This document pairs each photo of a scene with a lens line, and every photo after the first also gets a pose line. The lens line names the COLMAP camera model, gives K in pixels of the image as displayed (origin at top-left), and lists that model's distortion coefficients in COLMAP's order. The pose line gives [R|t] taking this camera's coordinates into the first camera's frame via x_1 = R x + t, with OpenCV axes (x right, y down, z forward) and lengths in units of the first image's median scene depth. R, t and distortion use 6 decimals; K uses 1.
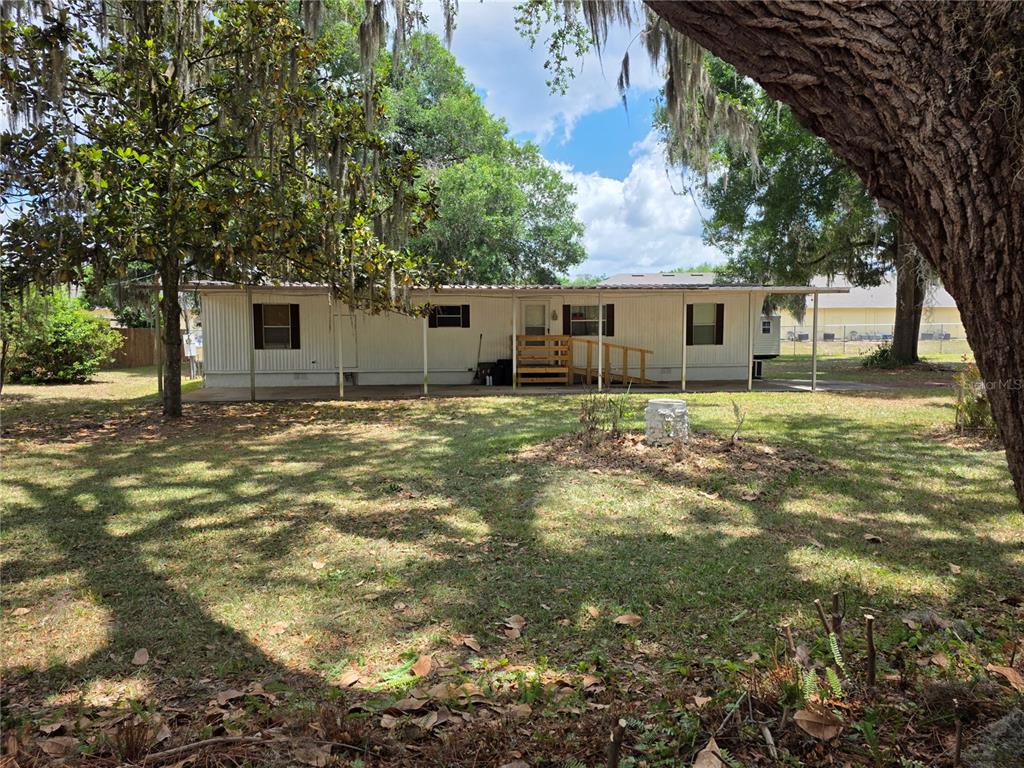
lens RADIAL K [[683.5, 0, 514.5], [0, 683.5, 374.5], [0, 0, 1]] dist [0.082101, -0.064439]
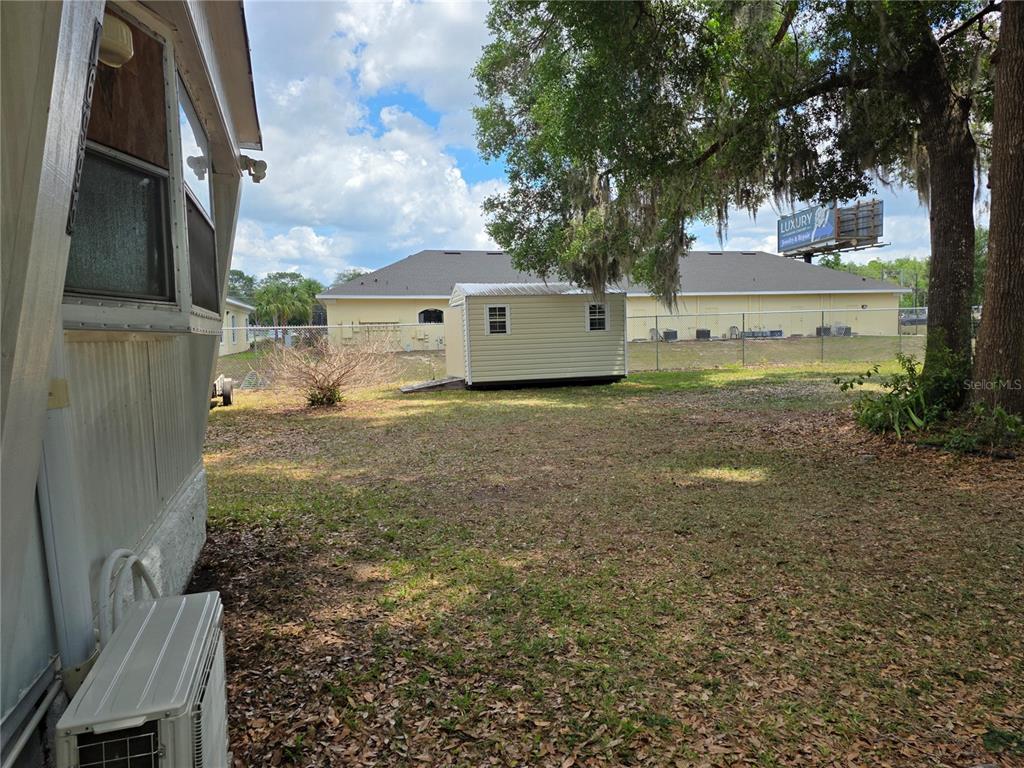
lens RADIAL K [[683.5, 0, 504.2], [0, 683.5, 388.1], [0, 0, 1]] dist [0.082101, -0.064439]
pose [[0.987675, -0.030265, 0.153565, 0.473203], [0.027539, 0.999424, 0.019849, -0.065346], [-0.154077, -0.015376, 0.987939, 1.146964]]
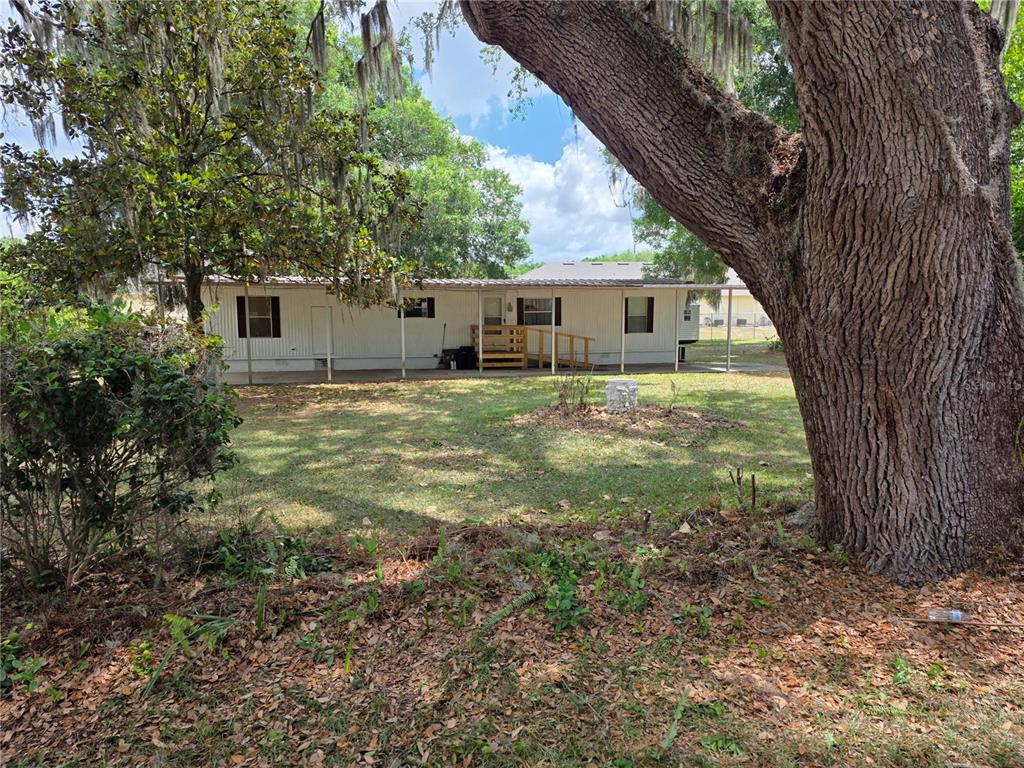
lens RADIAL K [[683.5, 0, 510.6], [0, 683.5, 381.9], [0, 0, 1]] dist [0.082101, -0.064439]
pose [[0.994732, -0.009504, 0.102068, -0.064340], [0.005983, 0.999378, 0.034740, -0.002409], [-0.102334, -0.033946, 0.994171, -0.147374]]
